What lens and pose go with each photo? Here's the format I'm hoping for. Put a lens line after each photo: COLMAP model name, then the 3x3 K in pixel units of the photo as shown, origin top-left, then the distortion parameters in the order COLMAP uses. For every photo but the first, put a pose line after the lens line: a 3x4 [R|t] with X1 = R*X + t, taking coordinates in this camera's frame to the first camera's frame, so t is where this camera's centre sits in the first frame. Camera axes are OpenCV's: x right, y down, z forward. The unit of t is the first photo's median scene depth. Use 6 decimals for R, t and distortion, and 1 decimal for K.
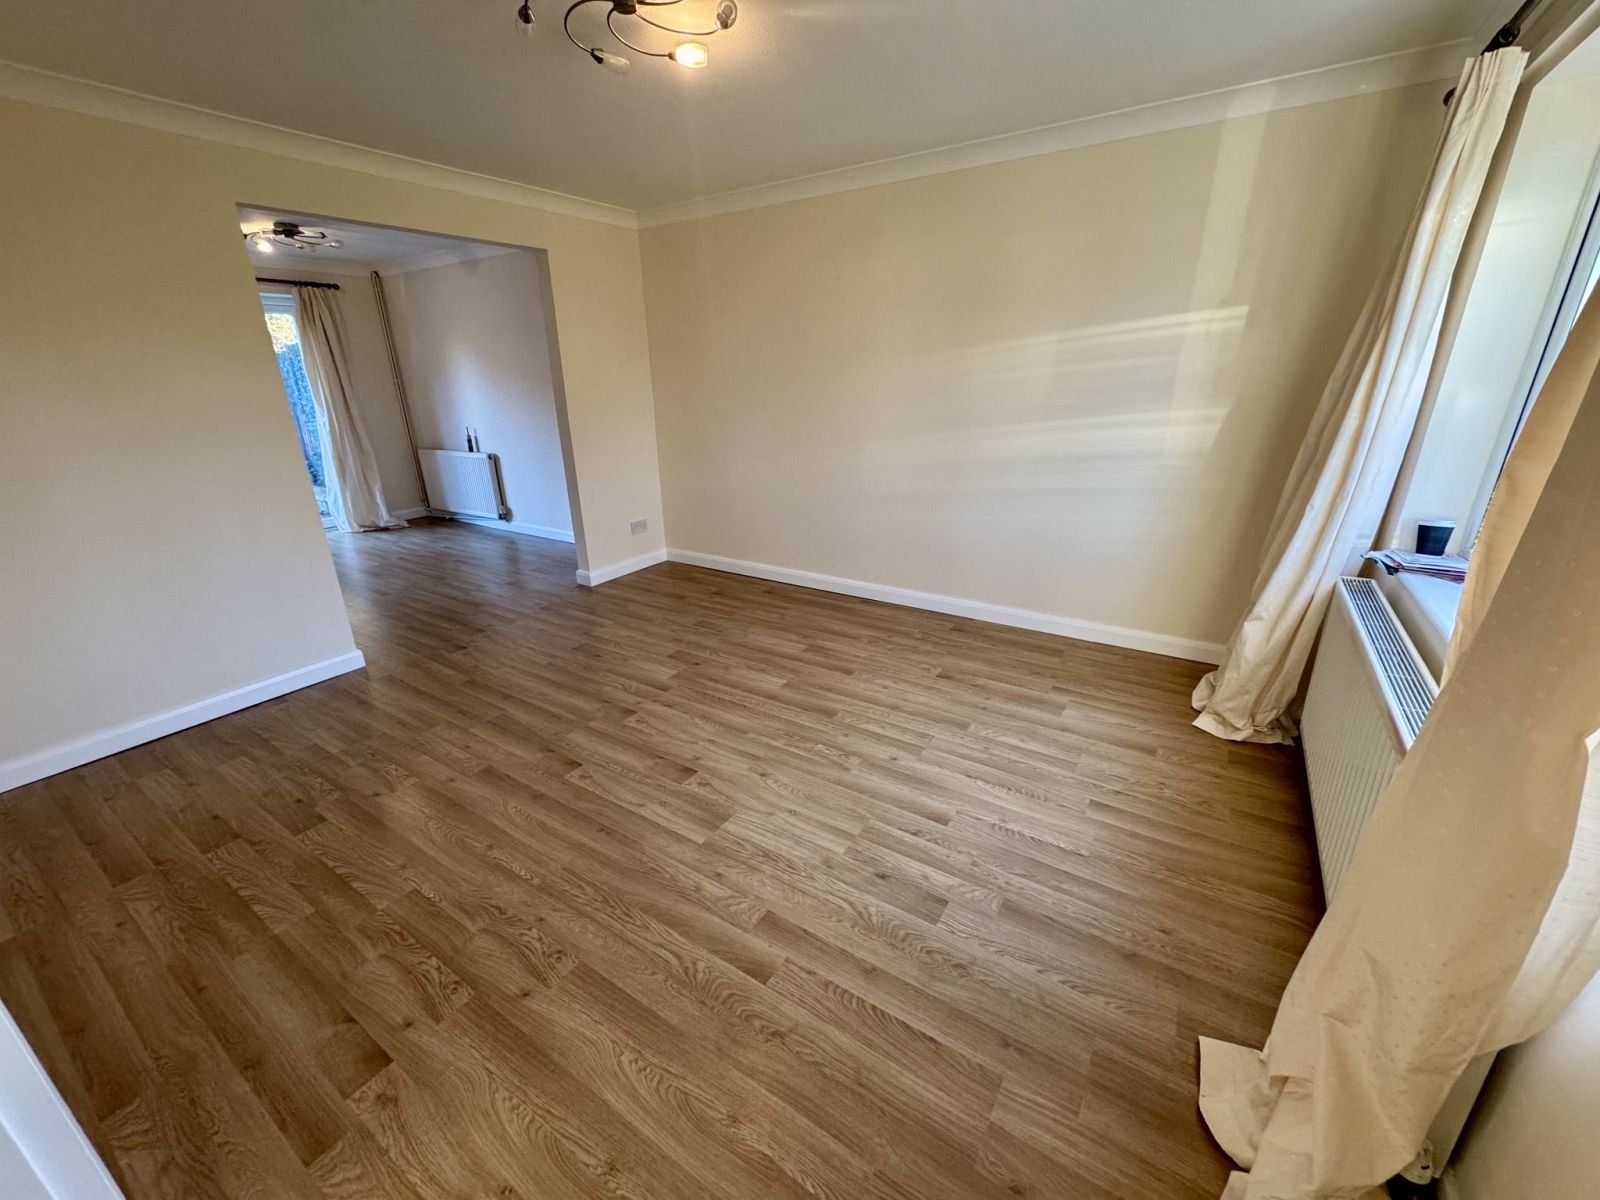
lens RADIAL K [[636.8, 0, 796.9], [0, 636.8, 606.9], [0, 0, 1]] dist [0.002702, 0.000091]
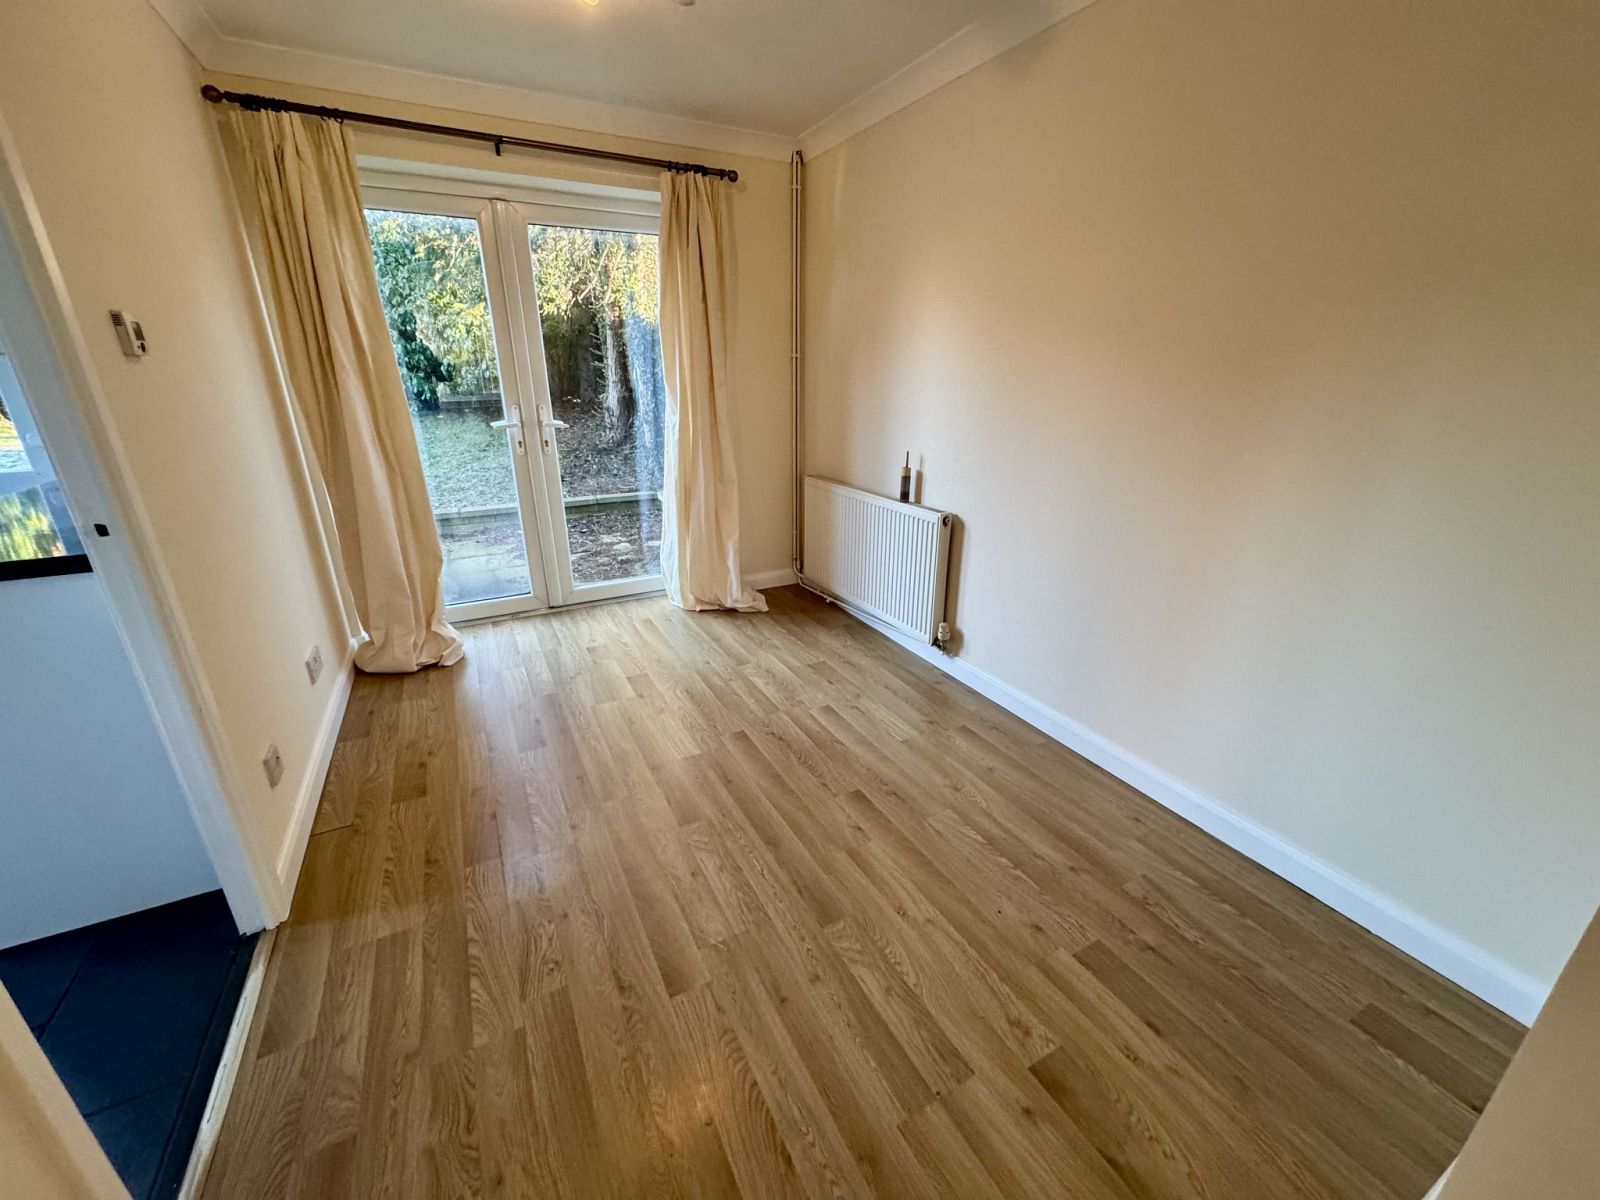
lens RADIAL K [[636.8, 0, 798.7], [0, 636.8, 598.6], [0, 0, 1]] dist [0.002702, 0.000091]
pose [[0.879097, 0.180574, -0.441113, -0.353767], [-0.182619, 0.982440, 0.038228, -0.174603], [0.440270, 0.046950, 0.896637, 0.531164]]
